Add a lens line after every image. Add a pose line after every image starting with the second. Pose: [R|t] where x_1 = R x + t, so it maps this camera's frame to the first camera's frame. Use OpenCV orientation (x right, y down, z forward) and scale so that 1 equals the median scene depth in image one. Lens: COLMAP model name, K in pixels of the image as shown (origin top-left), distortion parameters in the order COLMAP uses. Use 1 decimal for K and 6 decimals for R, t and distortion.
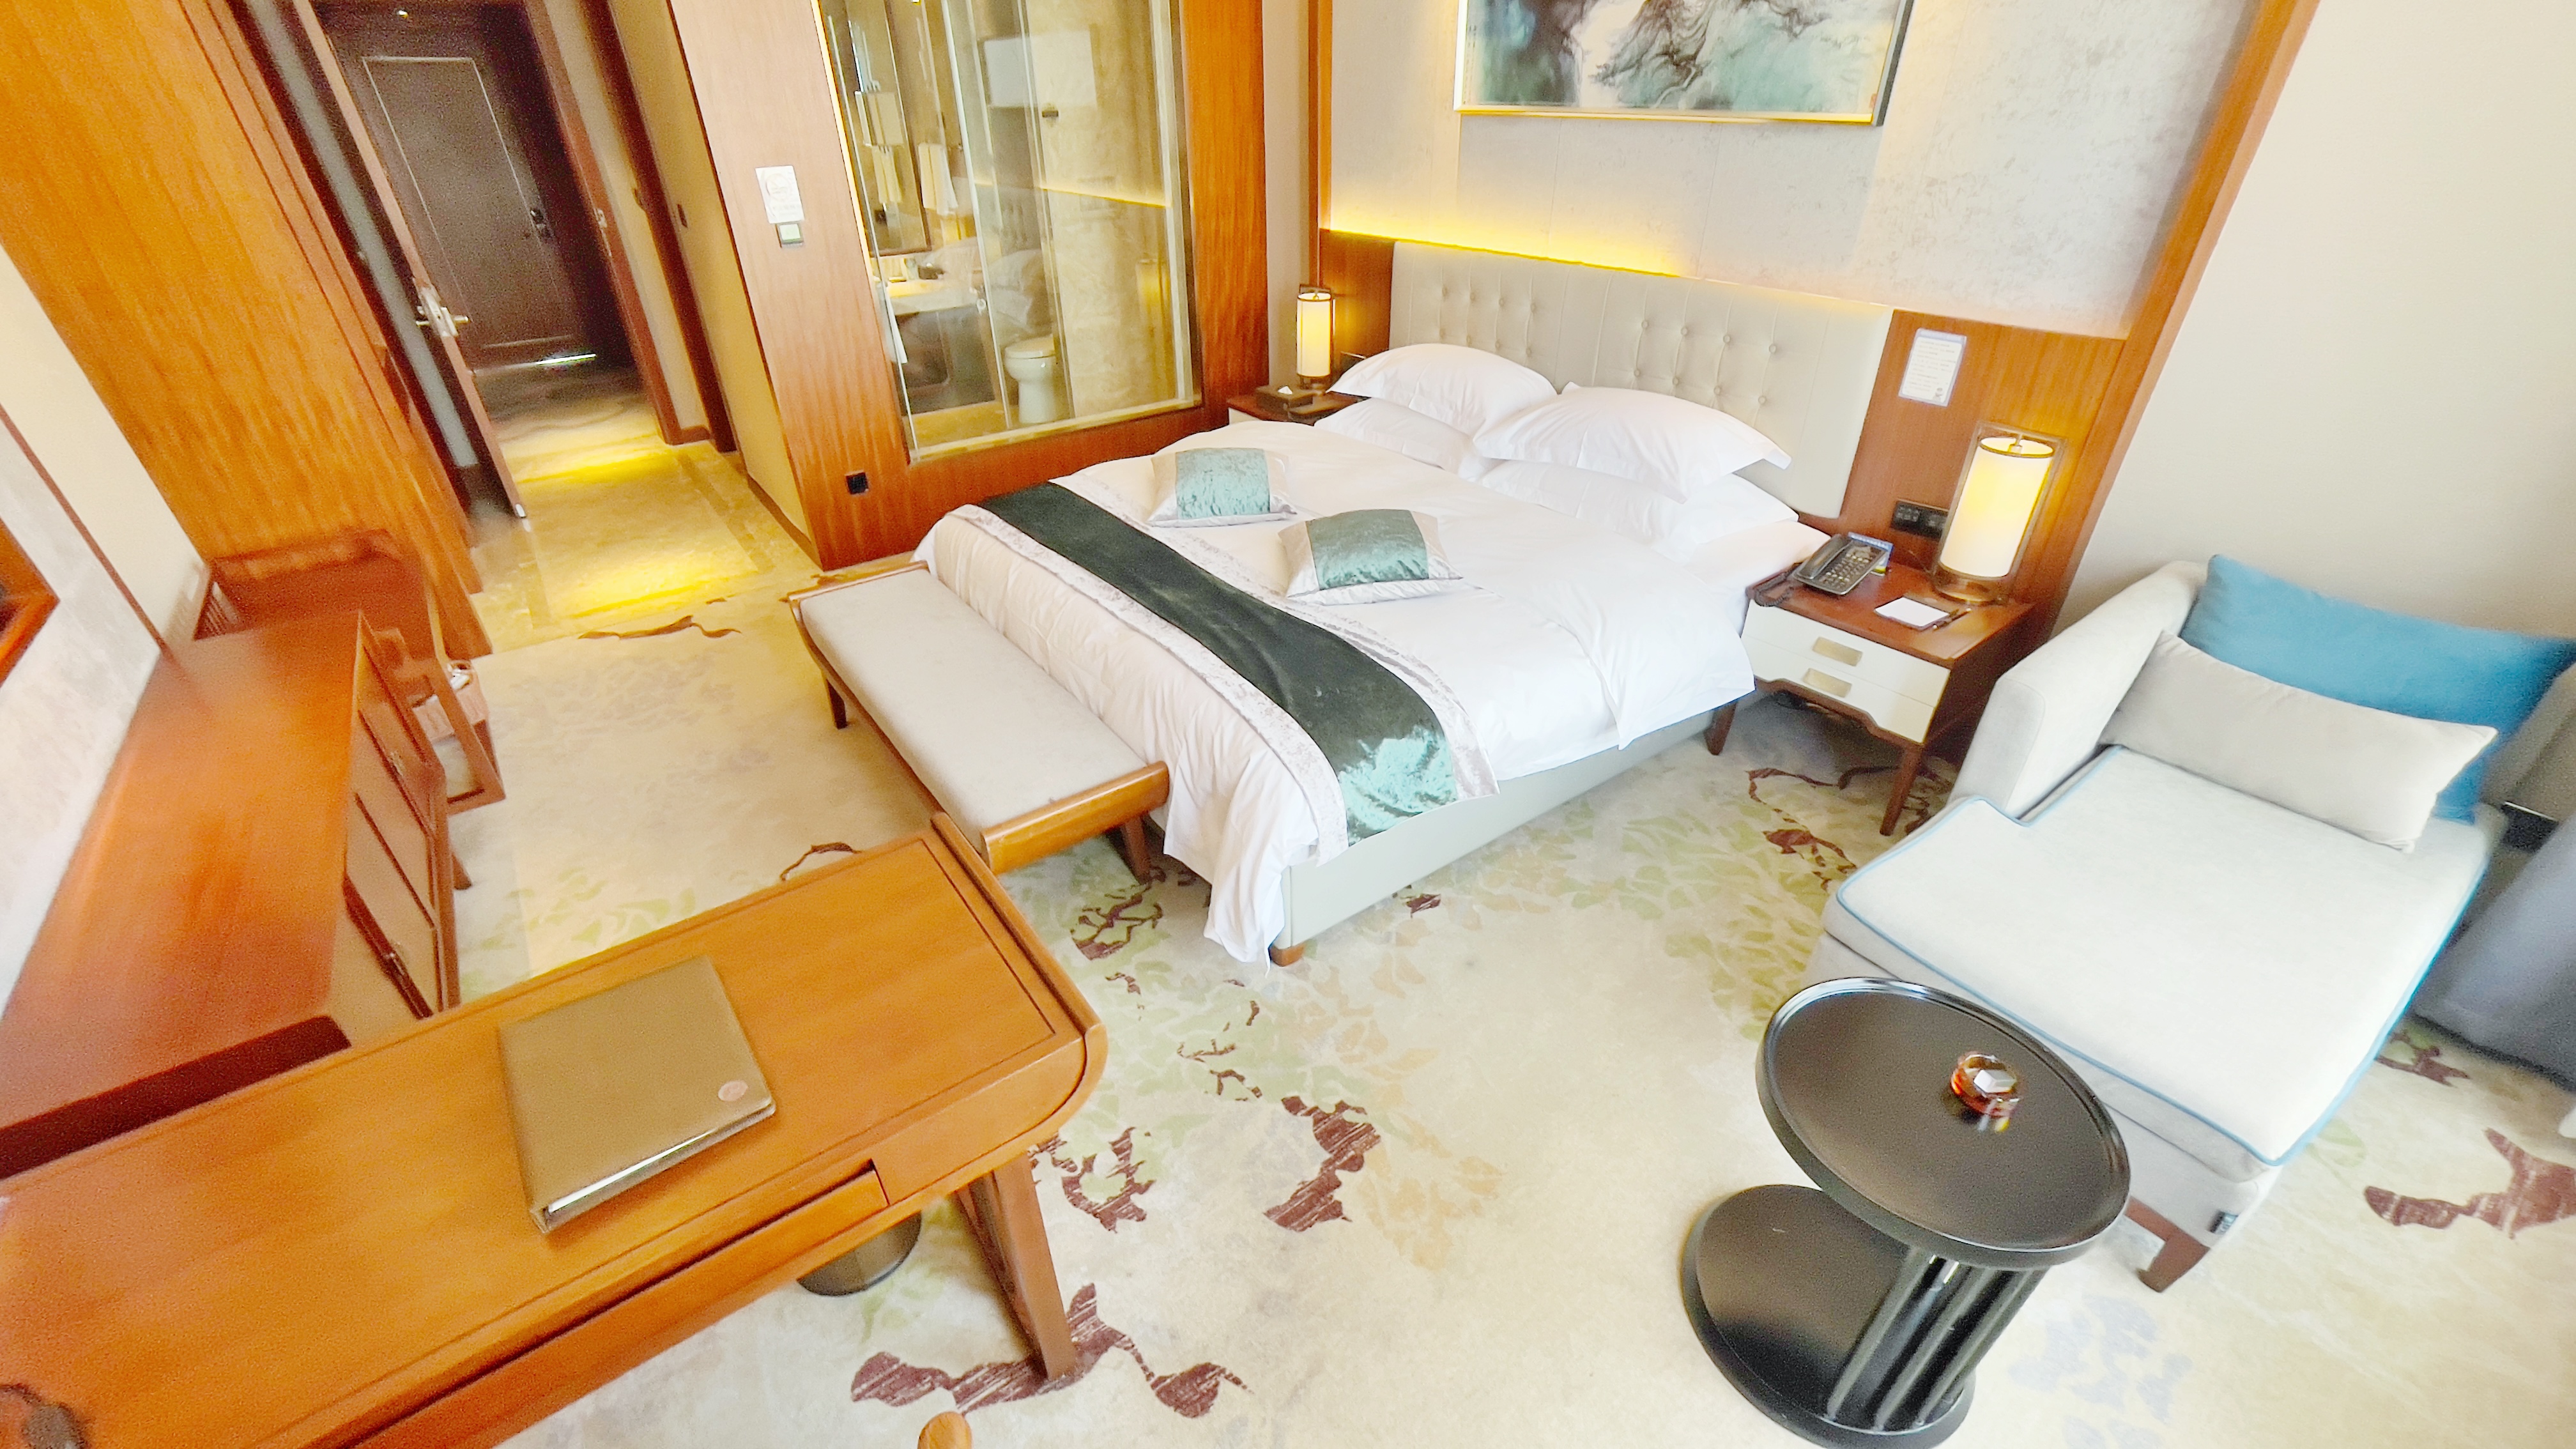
lens RADIAL K [[1027.9, 0, 1272.3], [0, 1027.9, 732.7], [0, 0, 1]] dist [-0.000044, -0.000208]
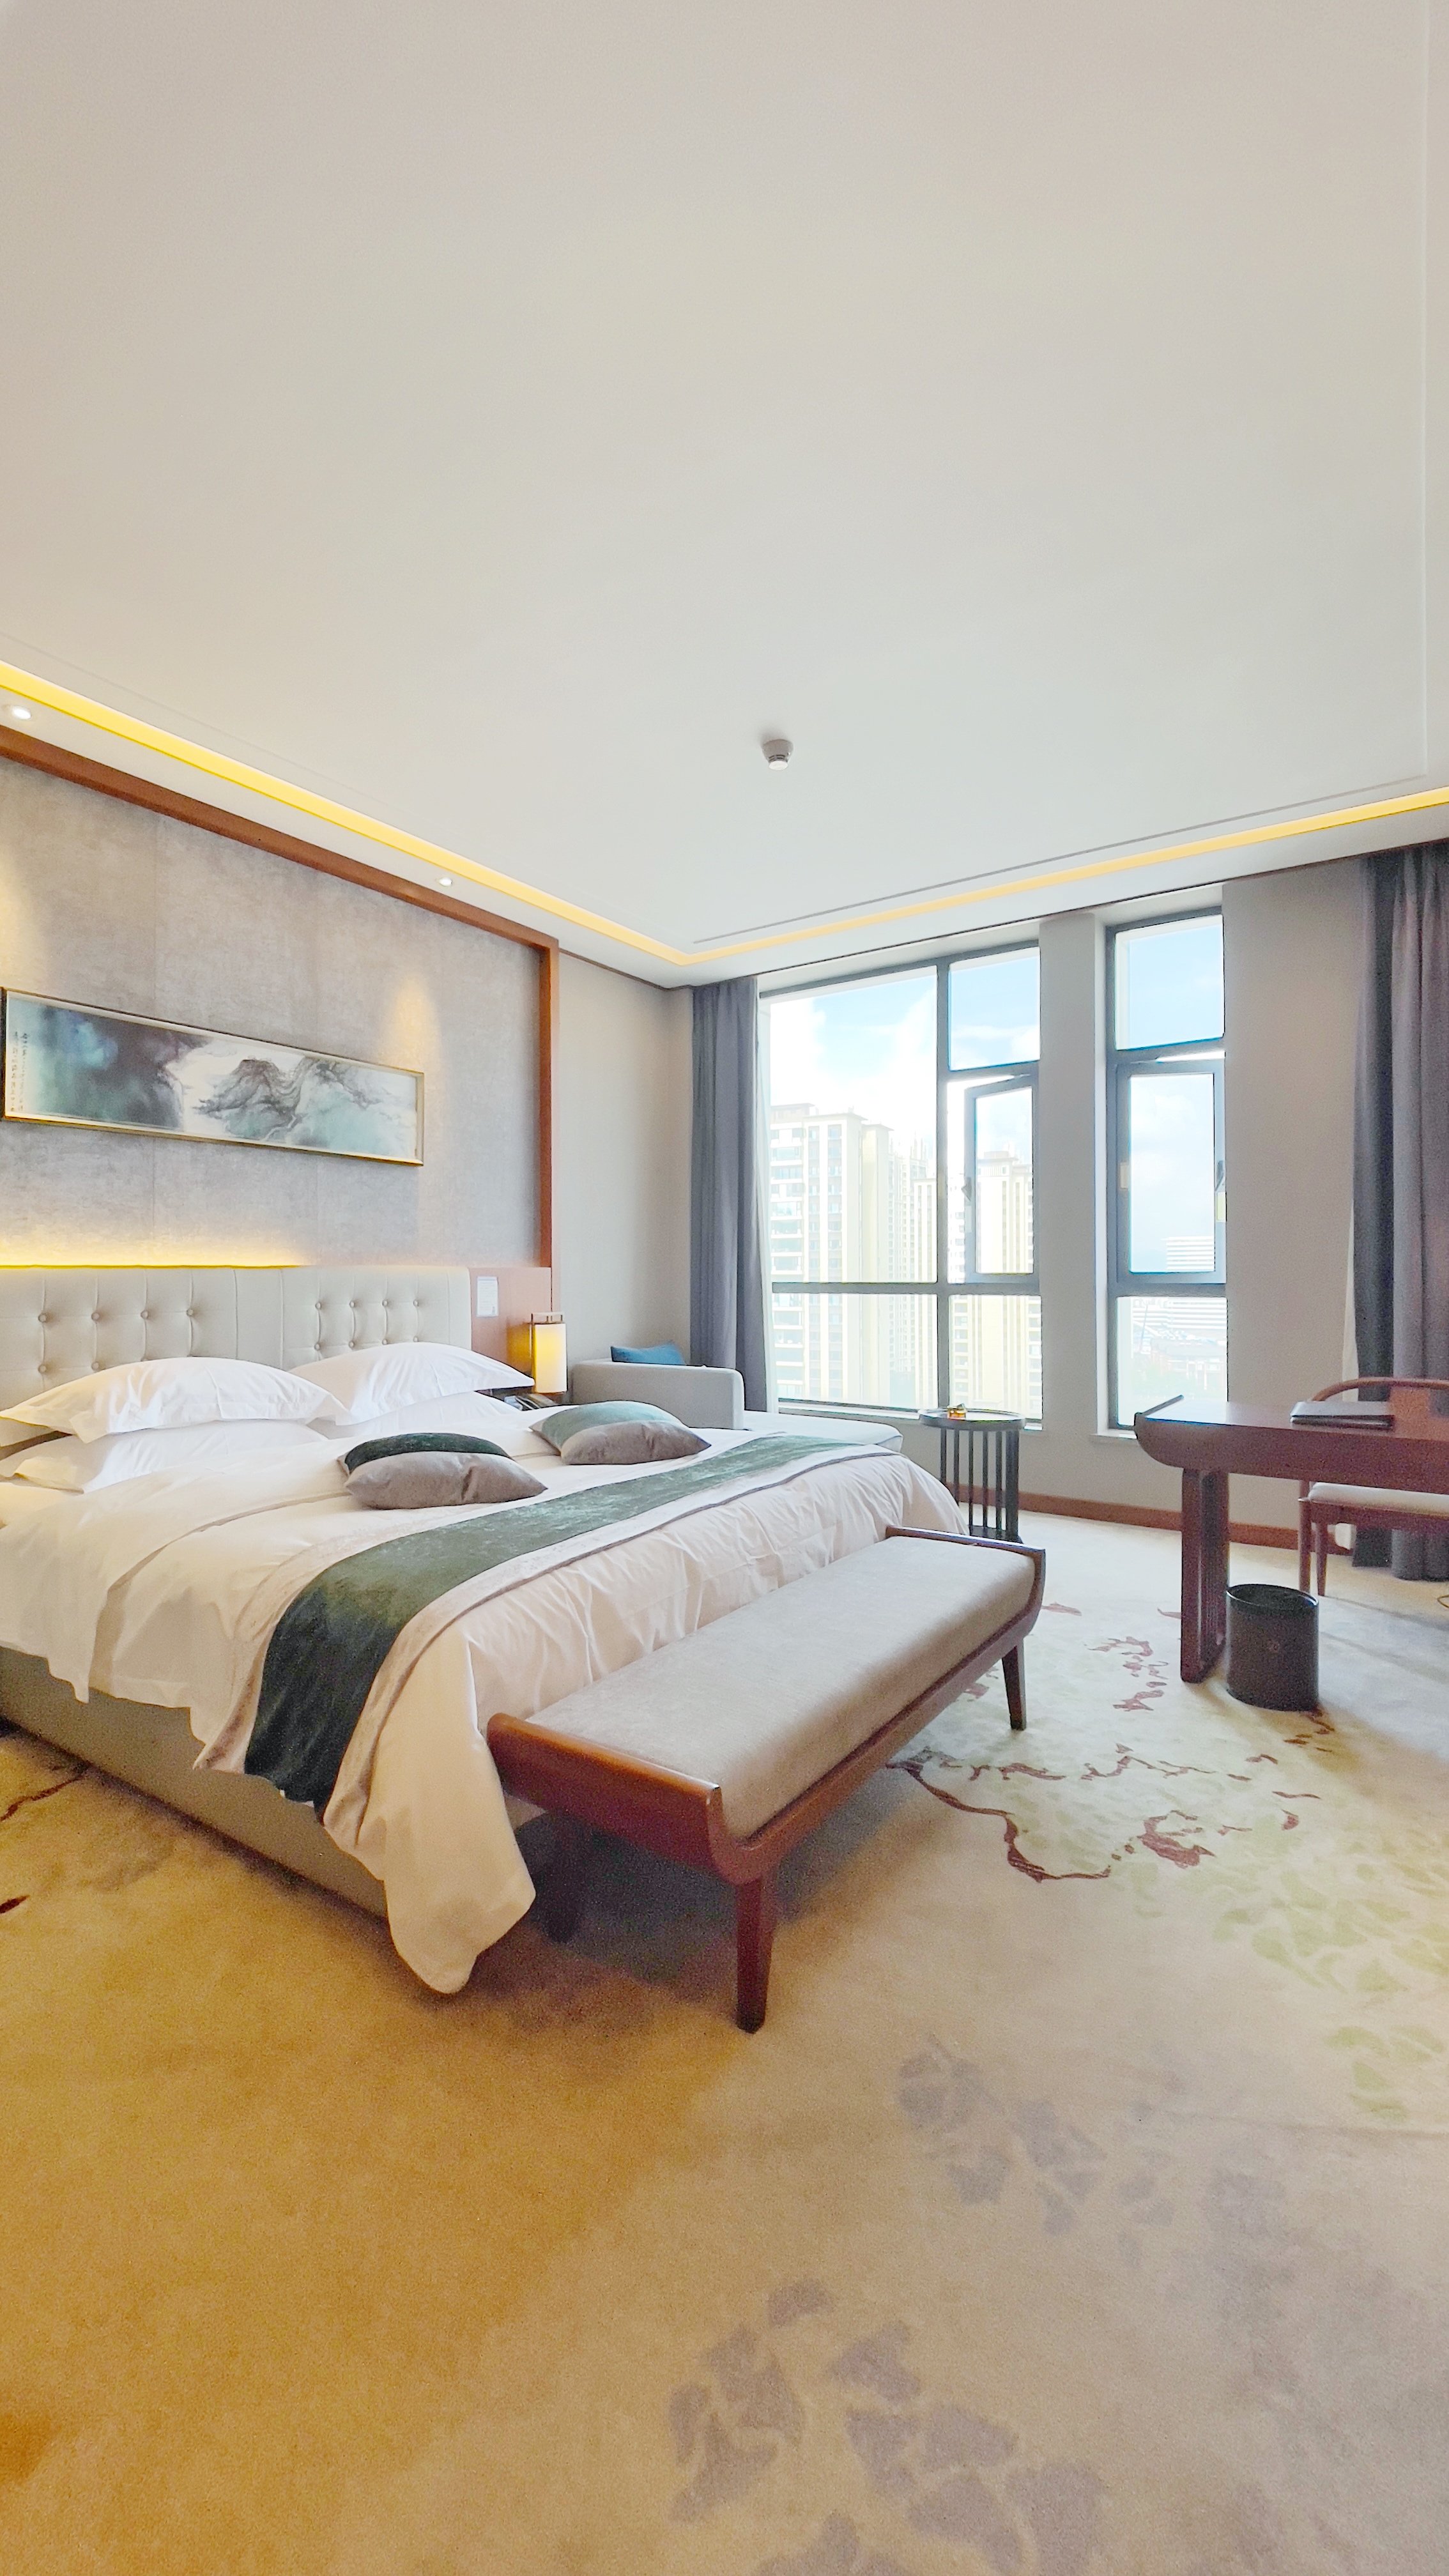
lens RADIAL K [[1027.9, 0, 724.5], [0, 1027.9, 1288.0], [0, 0, 1]] dist [-0.000044, -0.000208]
pose [[-0.329967, -0.001936, 0.943990, -0.926680], [0.511684, 0.839982, 0.180580, -0.417664], [-0.793285, 0.542610, -0.276176, 1.018584]]
